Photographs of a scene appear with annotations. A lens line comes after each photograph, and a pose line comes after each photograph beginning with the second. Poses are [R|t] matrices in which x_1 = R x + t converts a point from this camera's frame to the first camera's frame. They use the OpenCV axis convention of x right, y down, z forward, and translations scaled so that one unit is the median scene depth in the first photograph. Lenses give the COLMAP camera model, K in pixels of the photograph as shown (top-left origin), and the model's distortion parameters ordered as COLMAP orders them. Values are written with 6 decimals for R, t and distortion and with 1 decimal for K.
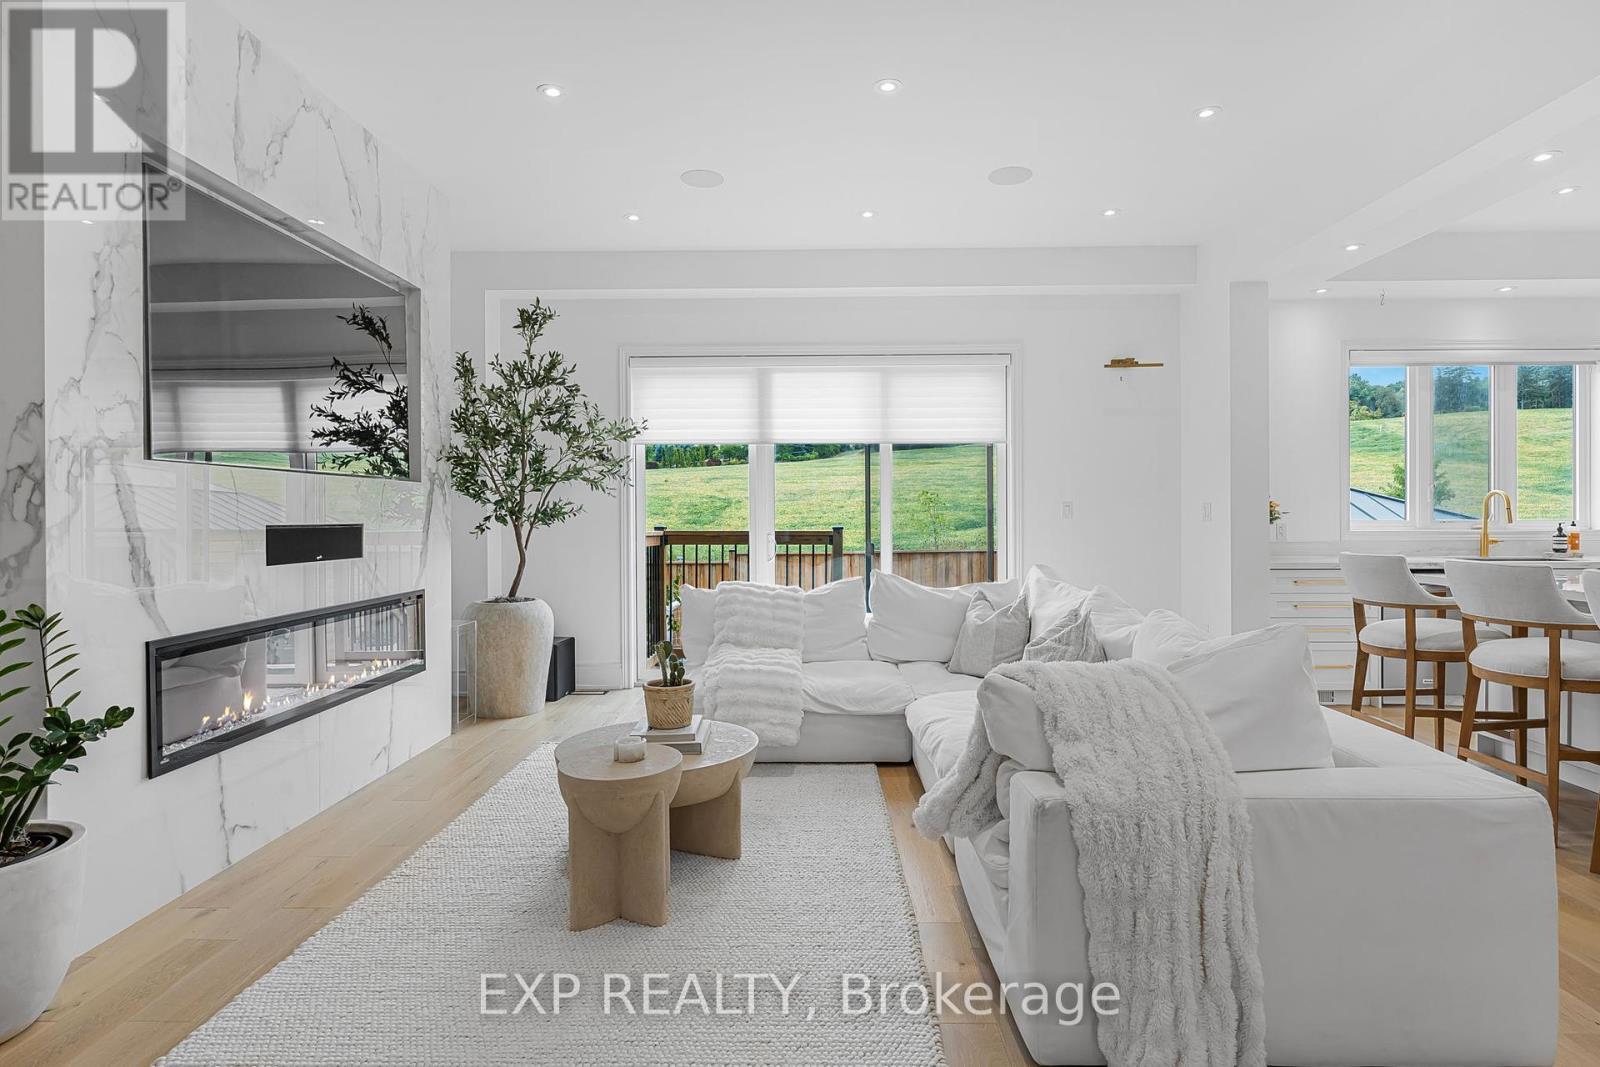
lens RADIAL K [[841.3, 0, 807.9], [0, 841.3, 514.6], [0, 0, 1]] dist [-0.000342, -0.000284]
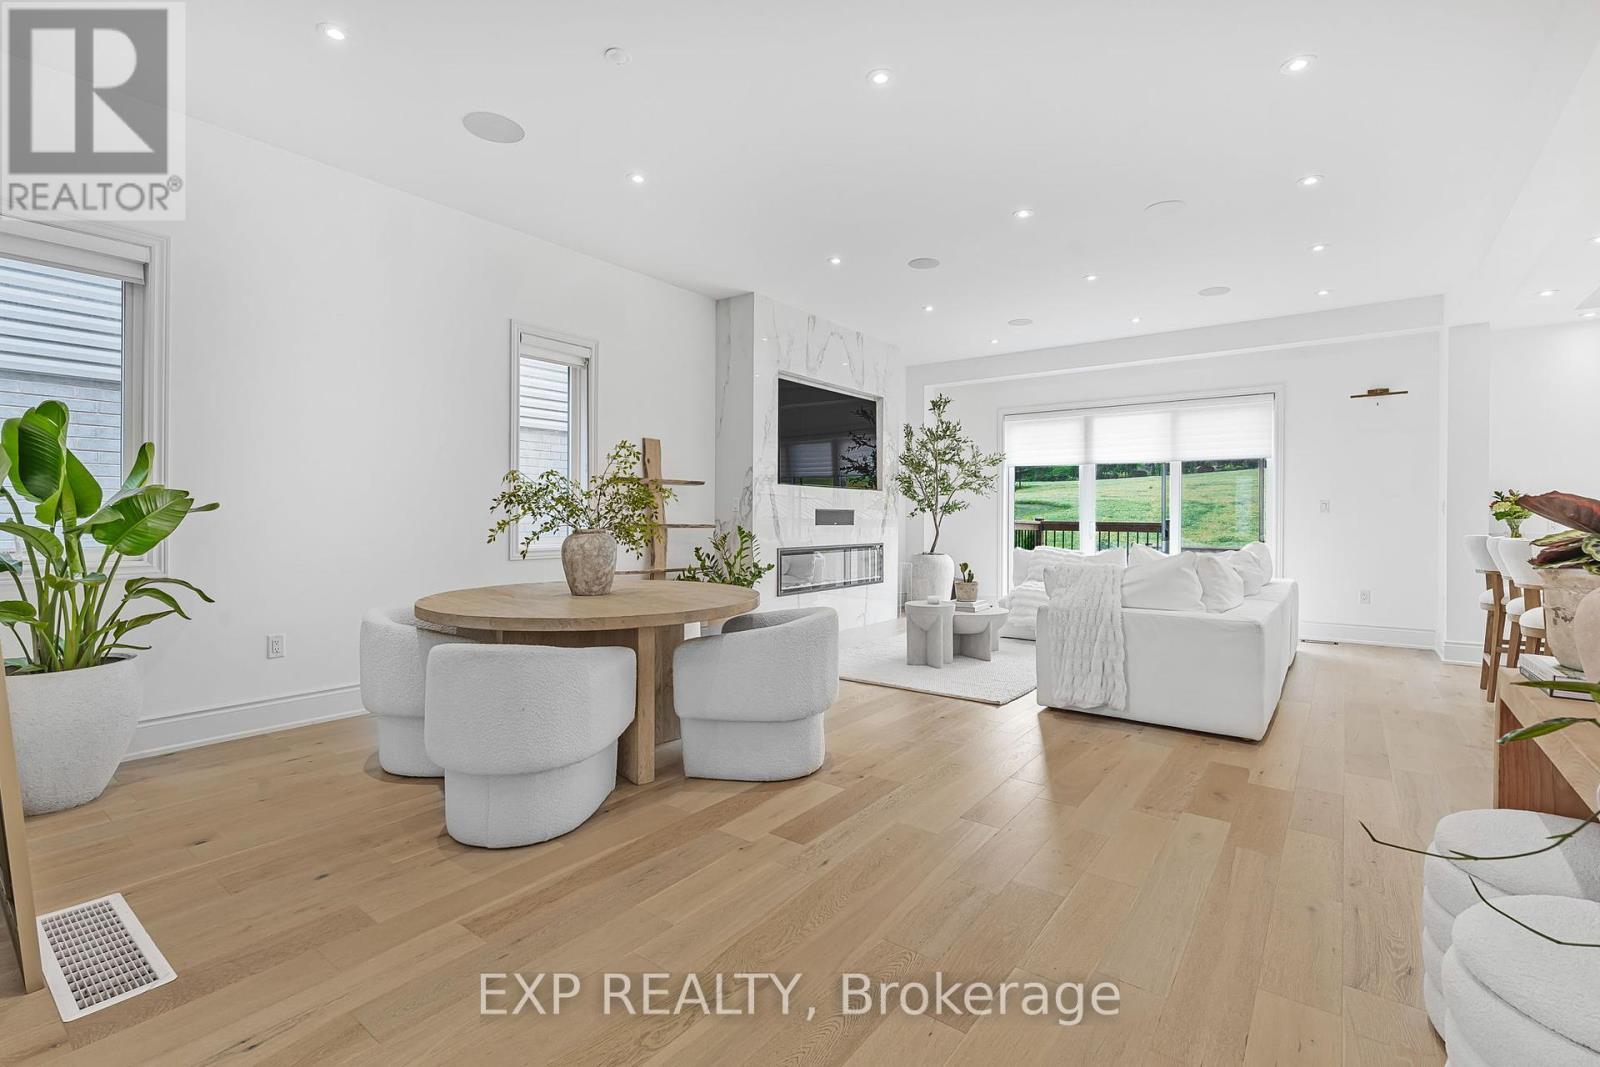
lens RADIAL K [[719.0, 0, 800.1], [0, 719.0, 513.8], [0, 0, 1]] dist [0.000932, 0.000152]
pose [[0.806806, 0.007865, -0.590764, 0.382630], [-0.011192, 0.999935, -0.001972, 0.021240], [0.590710, 0.008203, 0.806842, -0.494281]]
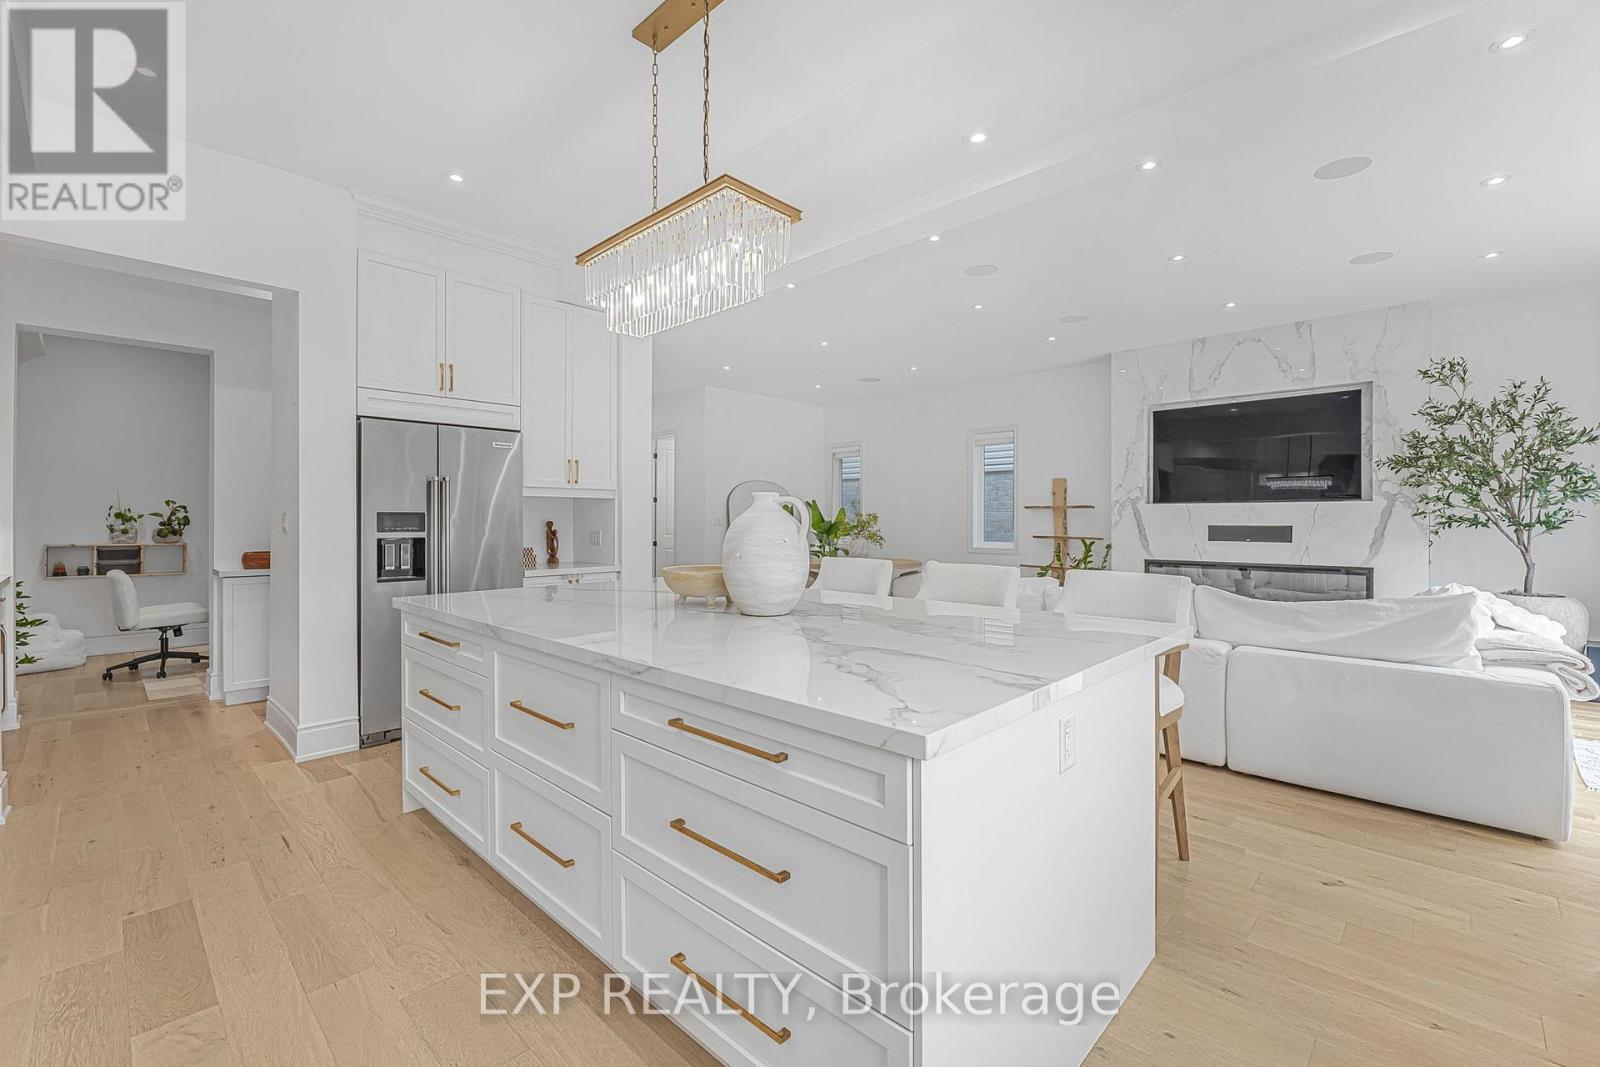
lens RADIAL K [[686.5, 0, 805.1], [0, 686.5, 520.0], [0, 0, 1]] dist [0.000135, 0.000143]
pose [[-0.675796, 0.002303, -0.737085, 1.134538], [0.000399, 0.999996, 0.002759, -0.005589], [0.737088, 0.001571, -0.675795, 0.994366]]
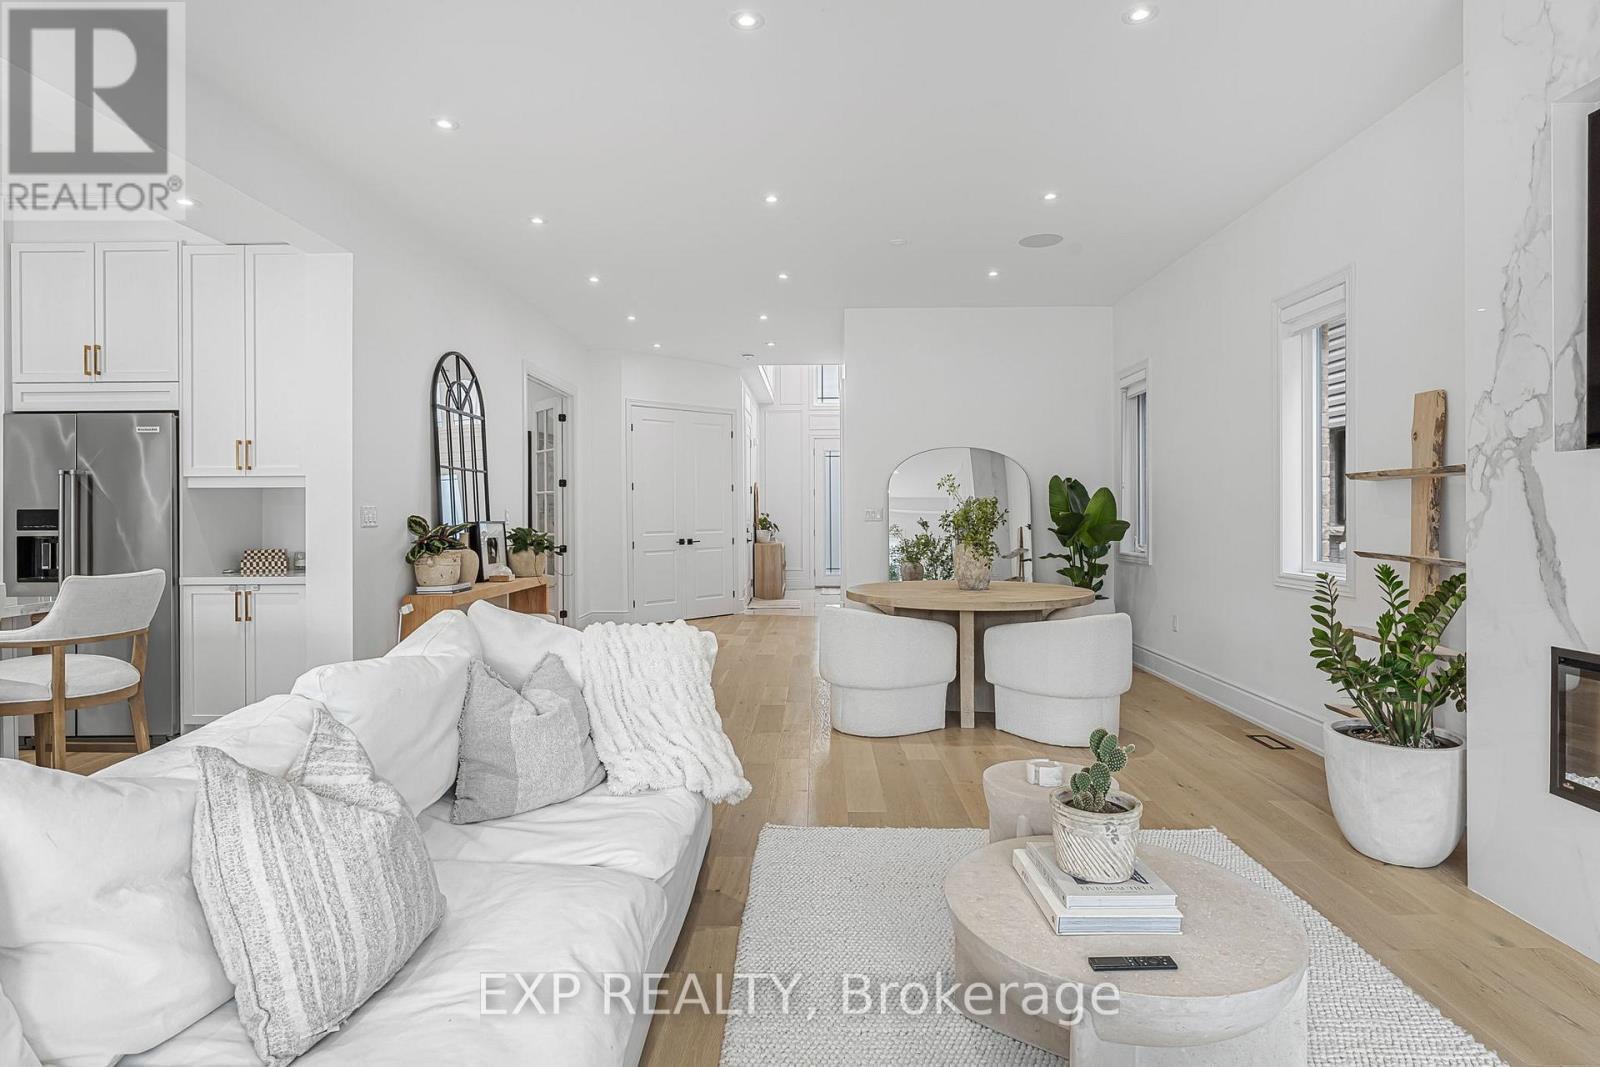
lens RADIAL K [[841.3, 0, 807.9], [0, 841.3, 514.6], [0, 0, 1]] dist [-0.000342, -0.000284]
pose [[-0.999934, 0.008689, -0.007469, 0.026955], [0.008654, 0.999951, 0.004712, -0.004045], [0.007509, 0.004647, -0.999961, 1.044842]]
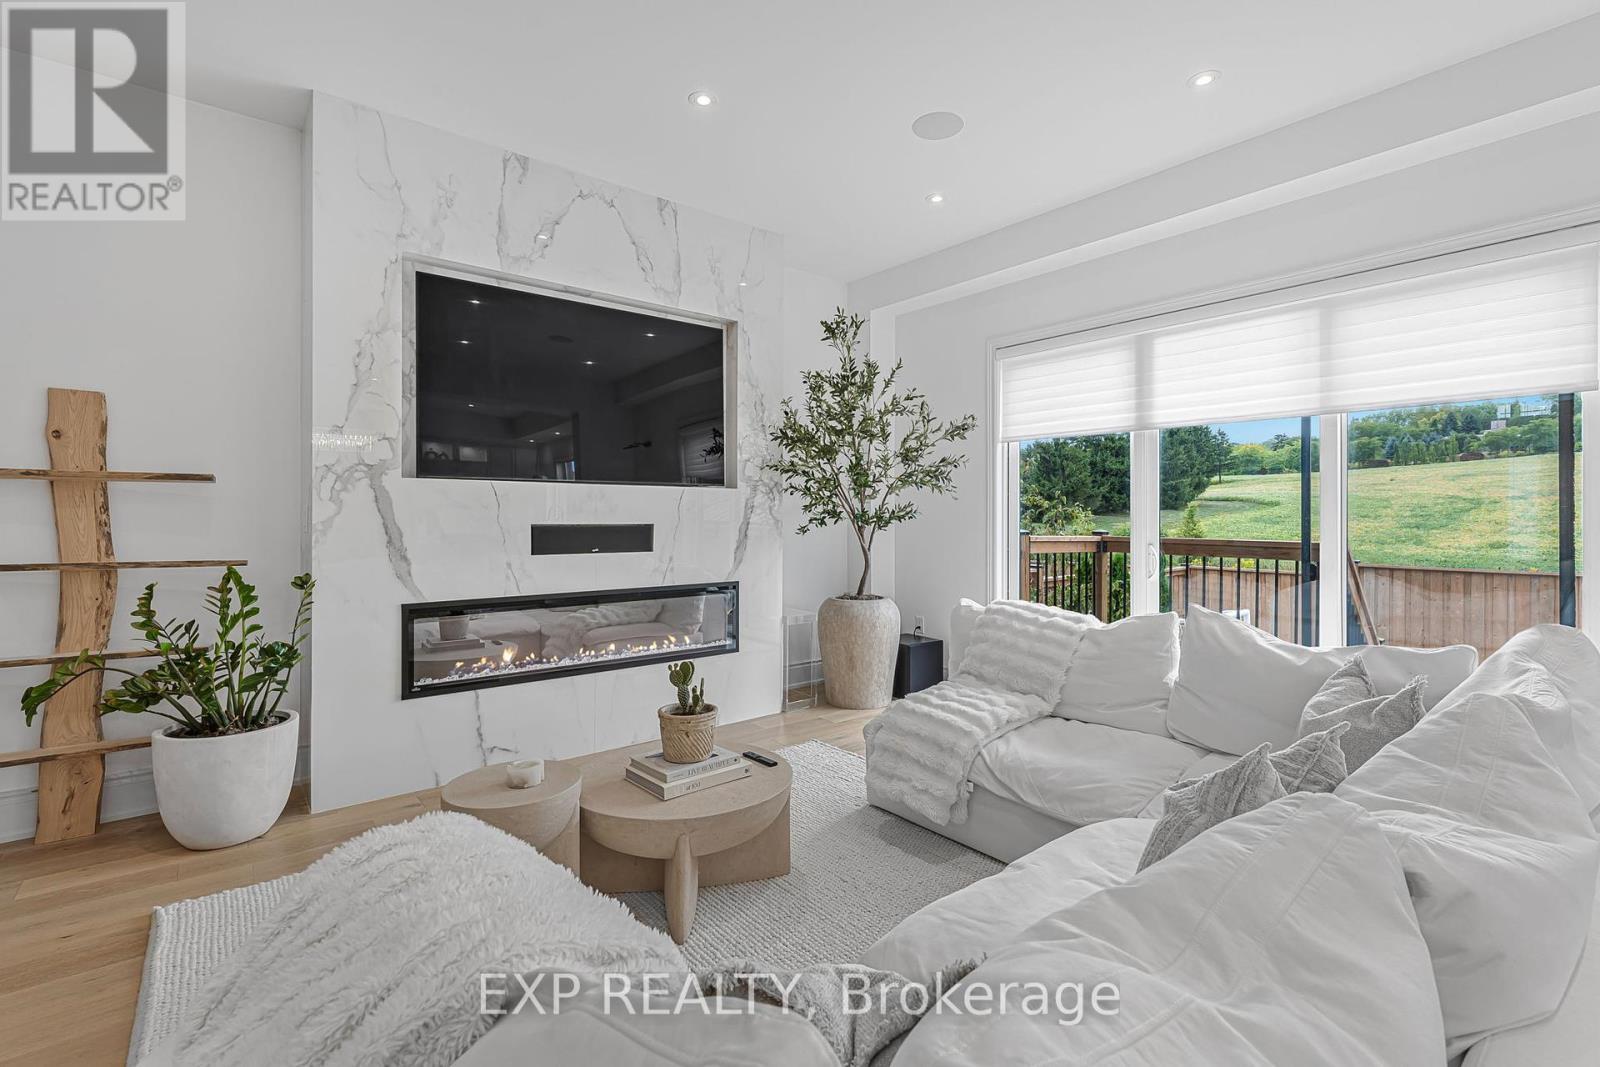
lens RADIAL K [[719.0, 0, 800.1], [0, 719.0, 513.8], [0, 0, 1]] dist [0.000932, 0.000152]
pose [[0.644277, 0.004995, -0.764776, 0.320862], [-0.006536, 0.999978, 0.001025, -0.004946], [0.764764, 0.004338, 0.644296, 0.394004]]
